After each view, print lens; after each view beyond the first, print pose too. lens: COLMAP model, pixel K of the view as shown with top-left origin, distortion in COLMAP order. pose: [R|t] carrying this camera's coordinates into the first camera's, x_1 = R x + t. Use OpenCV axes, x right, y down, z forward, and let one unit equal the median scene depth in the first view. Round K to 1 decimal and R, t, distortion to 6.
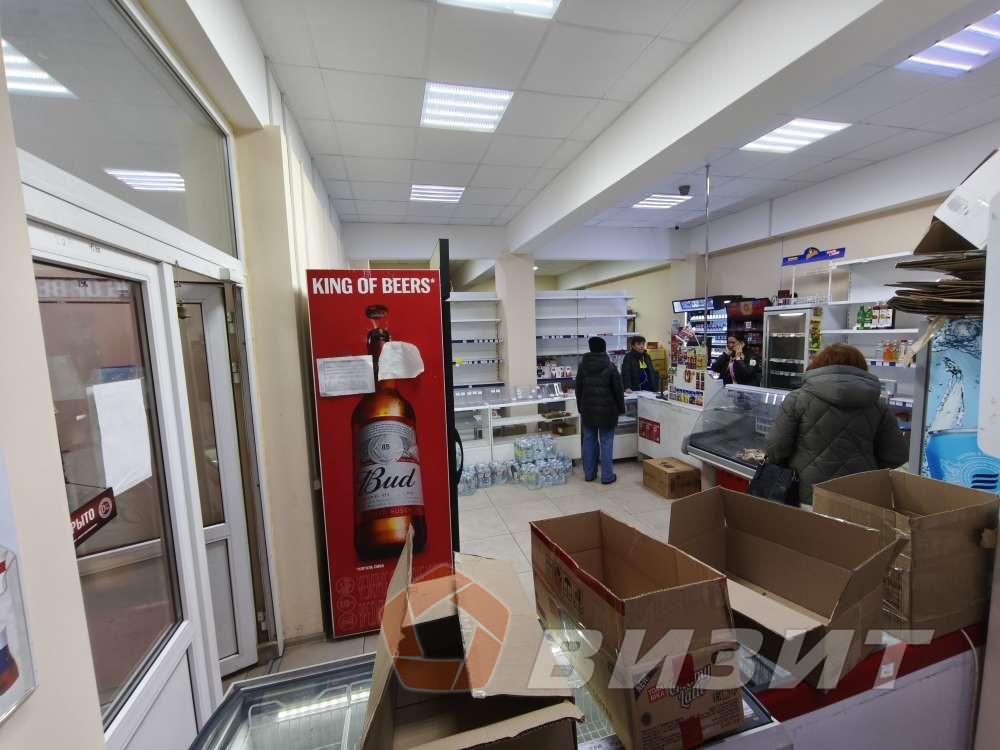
lens RADIAL K [[420.7, 0, 495.8], [0, 420.7, 380.8], [0, 0, 1]] dist [0.001405, 0.000111]
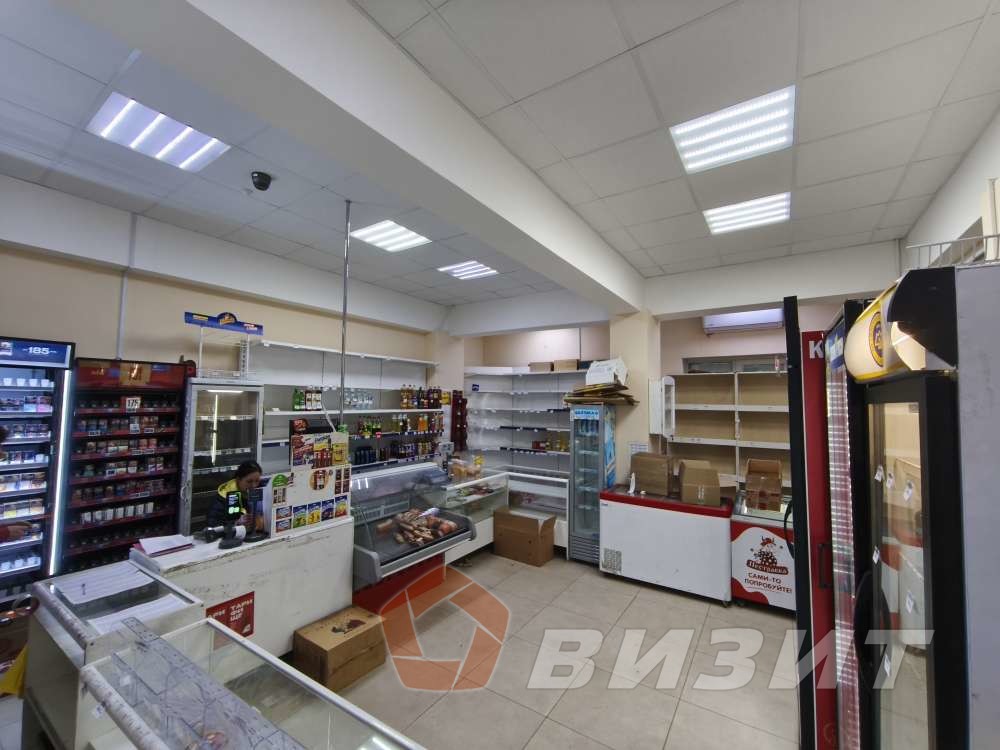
lens RADIAL K [[420.7, 0, 495.8], [0, 420.7, 380.8], [0, 0, 1]] dist [0.001405, 0.000111]
pose [[-0.668593, 0.064678, 0.740810, -0.205066], [0.098150, 0.995170, 0.001696, -0.129137], [-0.737122, 0.073844, -0.671712, 1.148335]]
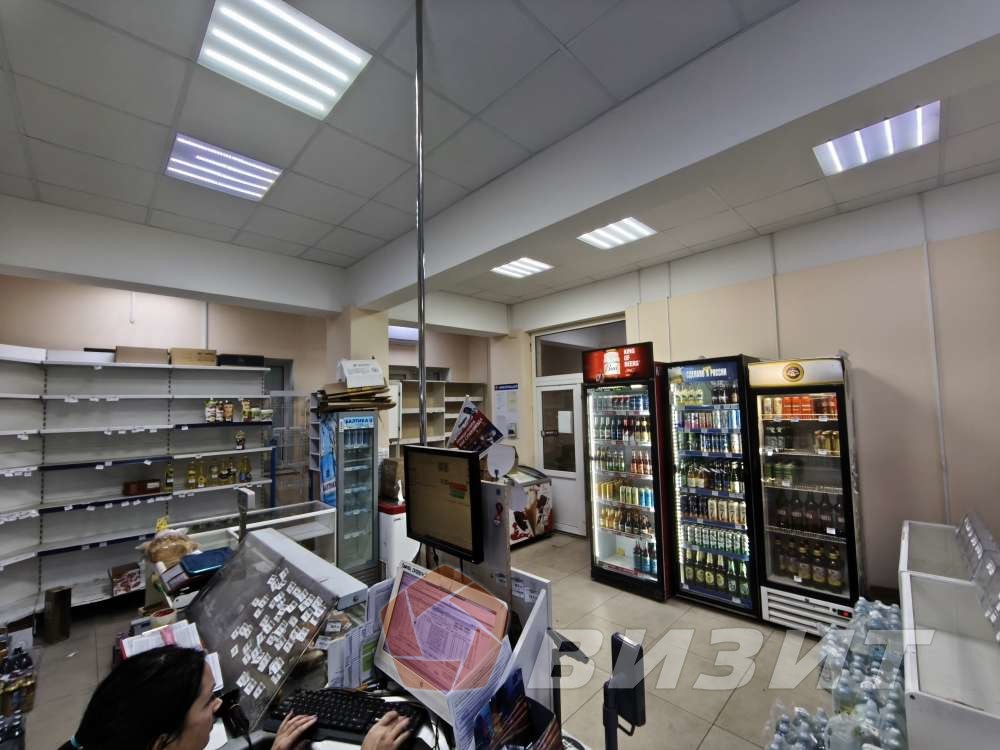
lens RADIAL K [[420.7, 0, 495.8], [0, 420.7, 380.8], [0, 0, 1]] dist [0.001405, 0.000111]
pose [[-0.864625, 0.026442, -0.501721, 0.539377], [-0.000063, 0.998608, 0.052738, -0.152268], [0.502417, 0.045630, -0.863420, 1.174595]]
